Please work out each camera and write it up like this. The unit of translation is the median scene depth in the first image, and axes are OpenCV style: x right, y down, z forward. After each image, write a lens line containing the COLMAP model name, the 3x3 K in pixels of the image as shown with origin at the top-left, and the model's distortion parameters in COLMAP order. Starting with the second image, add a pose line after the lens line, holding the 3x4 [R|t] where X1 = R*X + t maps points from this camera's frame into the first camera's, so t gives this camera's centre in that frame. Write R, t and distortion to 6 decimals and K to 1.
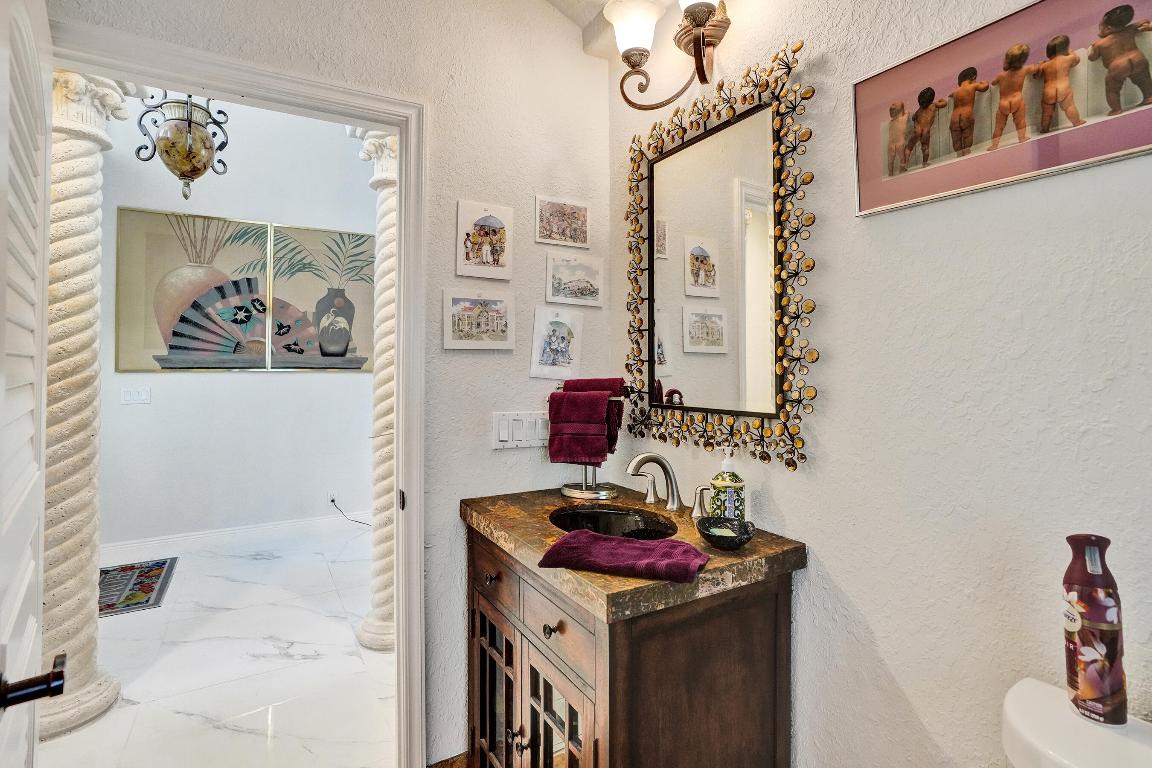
lens RADIAL K [[539.9, 0, 581.7], [0, 539.9, 383.2], [0, 0, 1]] dist [-0.054070, 0.029428]
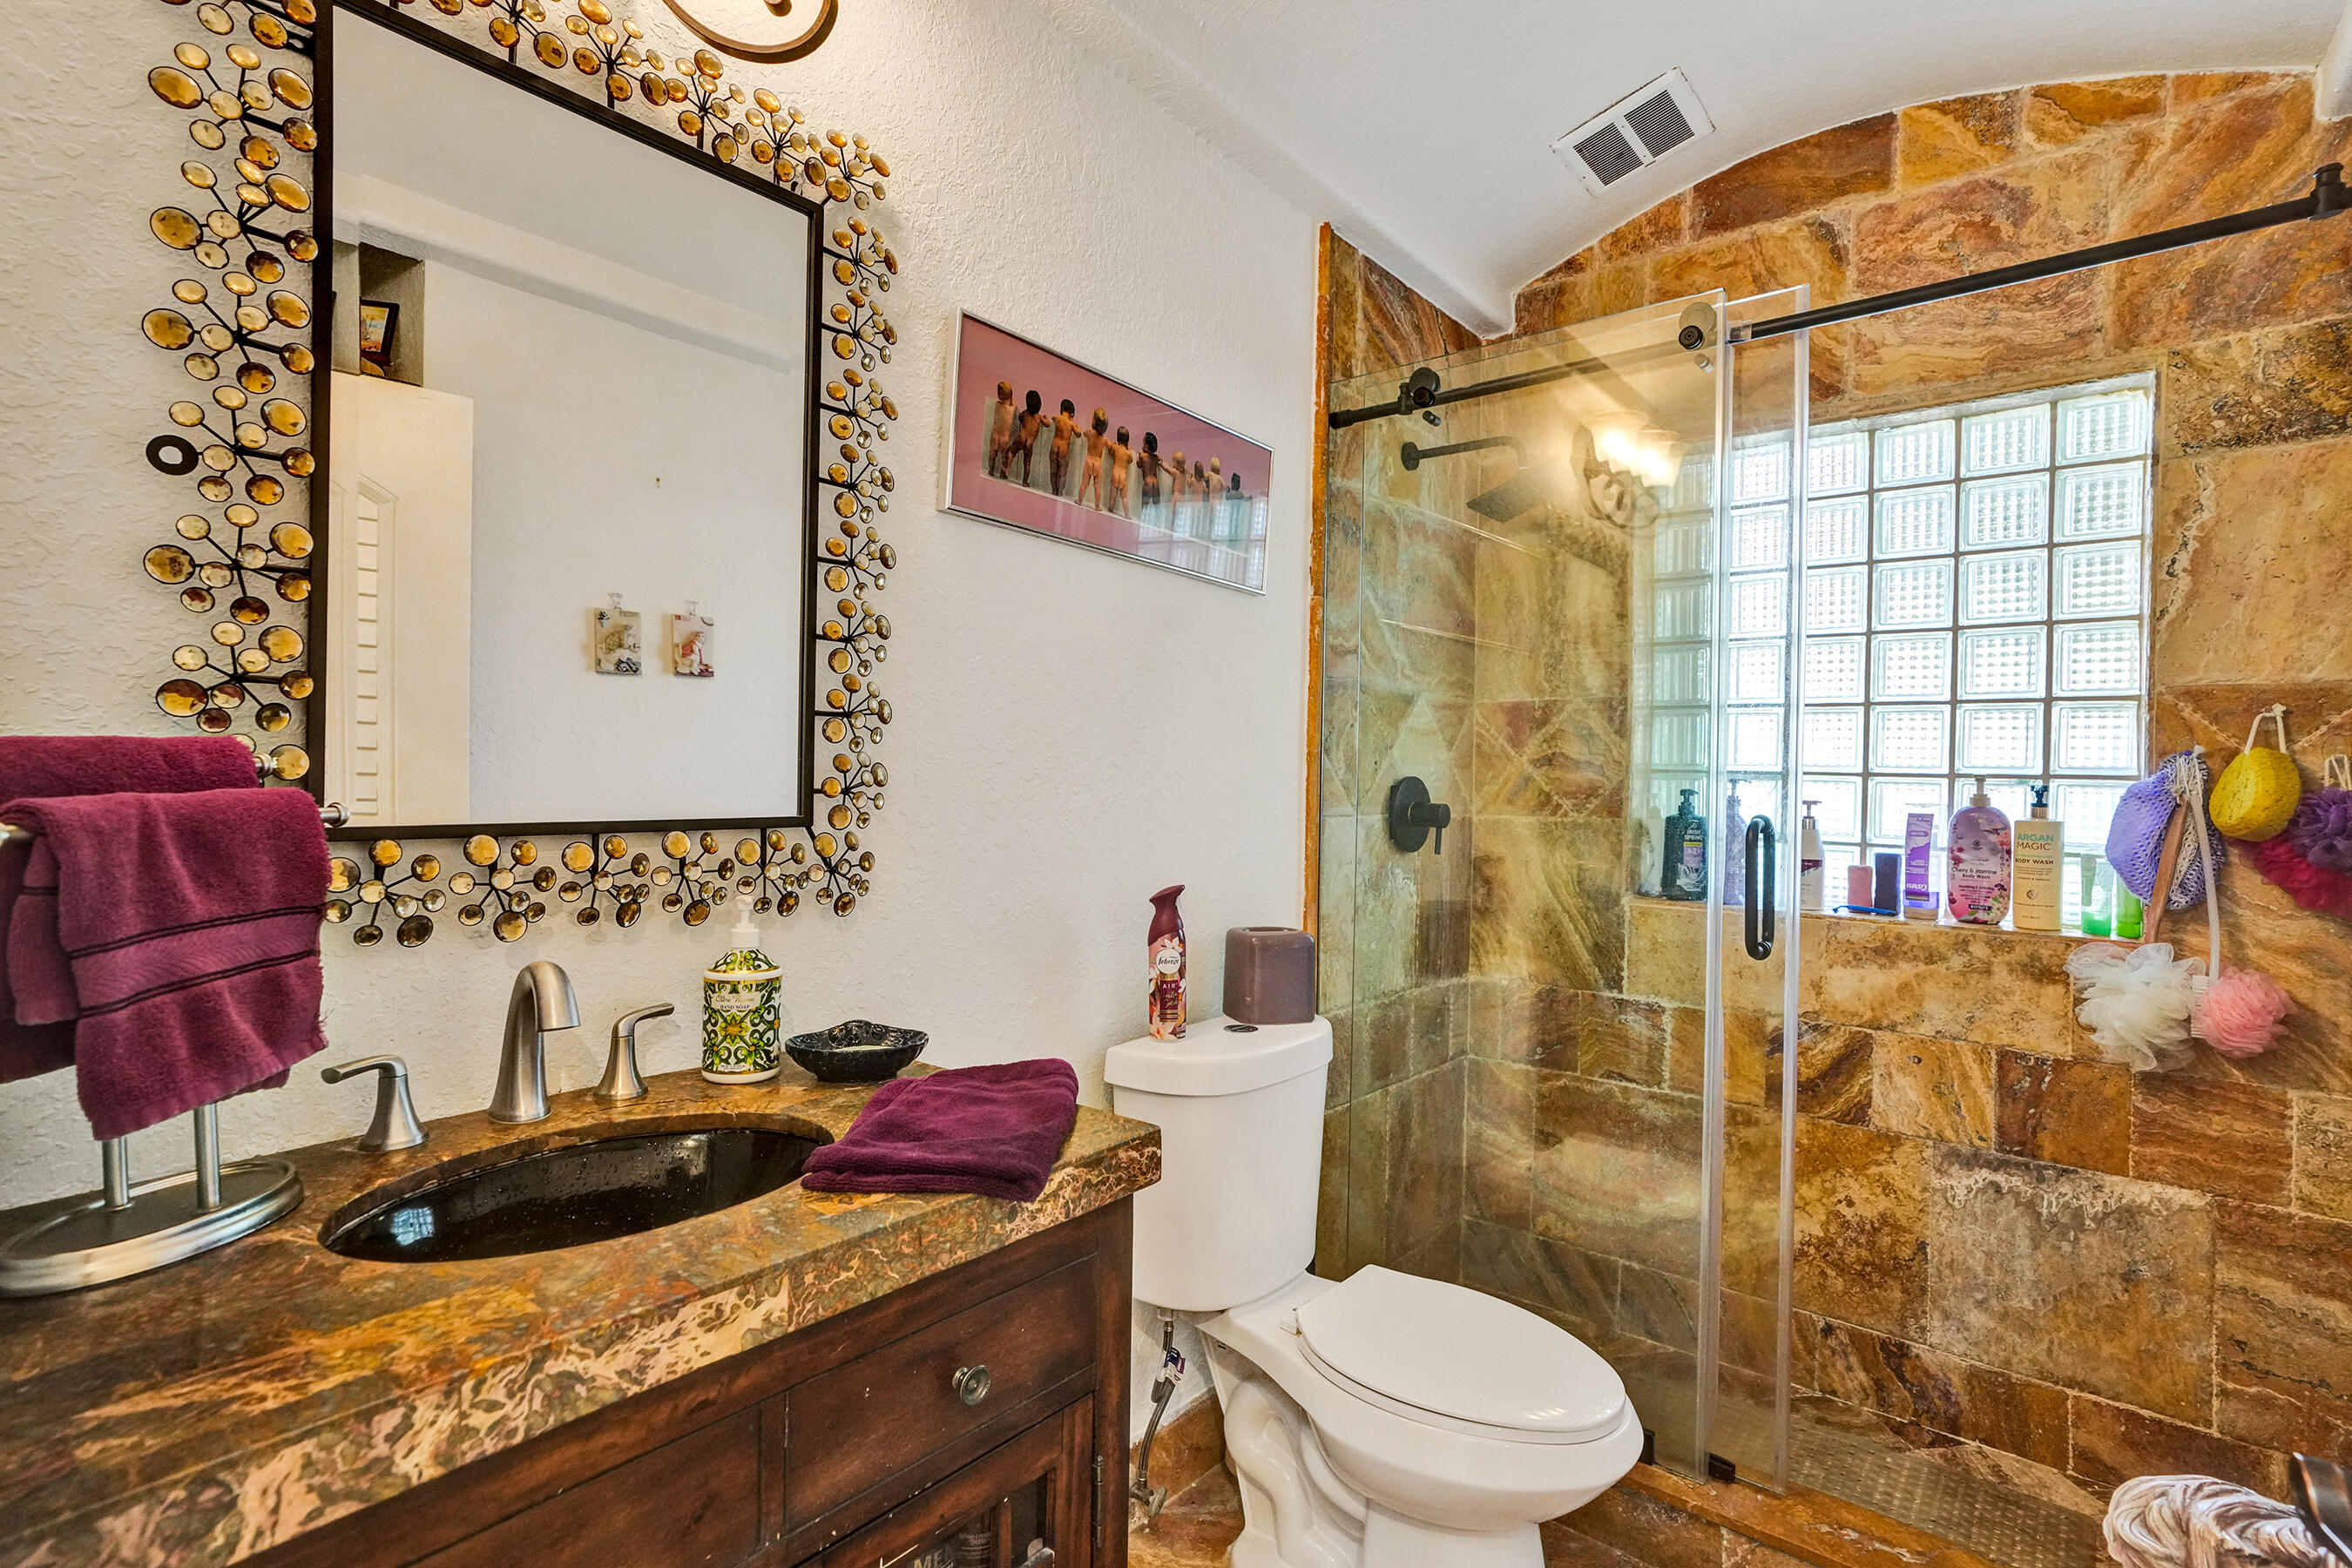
lens RADIAL K [[1102.2, 0, 1187.6], [0, 1102.2, 782.4], [0, 0, 1]] dist [-0.054070, 0.029428]
pose [[-0.307181, -0.011864, 0.951577, -0.922576], [0.006732, 0.999870, 0.014639, 0.013398], [-0.951627, 0.010903, -0.307061, 1.179572]]
